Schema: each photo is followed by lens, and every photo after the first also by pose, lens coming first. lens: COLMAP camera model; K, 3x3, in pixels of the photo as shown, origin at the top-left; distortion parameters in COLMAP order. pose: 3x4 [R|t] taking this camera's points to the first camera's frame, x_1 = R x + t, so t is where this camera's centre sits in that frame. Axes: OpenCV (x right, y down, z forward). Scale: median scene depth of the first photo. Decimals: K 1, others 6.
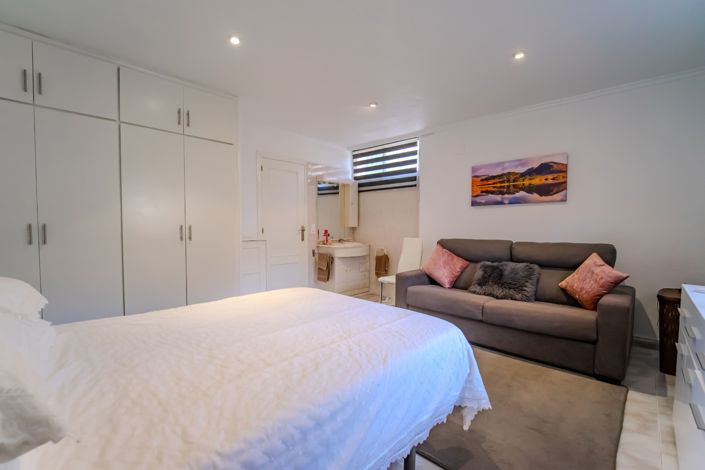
lens RADIAL K [[309.6, 0, 352.5], [0, 309.6, 235.0], [0, 0, 1]] dist [0.000543, 0.000019]
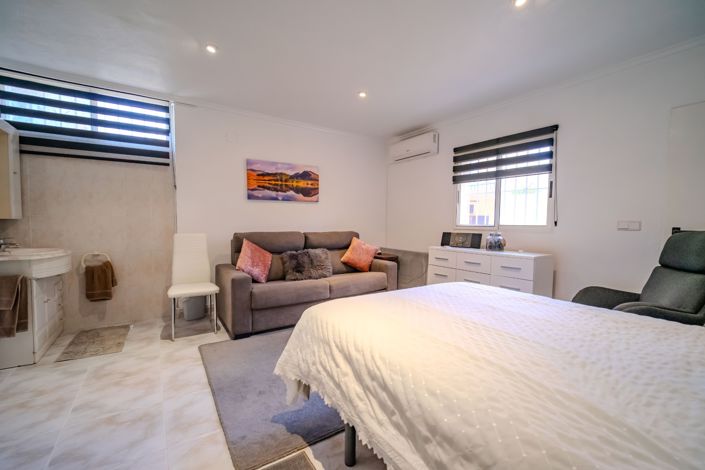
lens RADIAL K [[291.6, 0, 354.4], [0, 291.6, 238.7], [0, 0, 1]] dist [-0.017477, 0.000078]
pose [[0.206585, -0.056740, 0.976782, -0.512865], [0.020166, 0.998352, 0.053728, -0.010471], [-0.978221, 0.008598, 0.207389, 0.518161]]
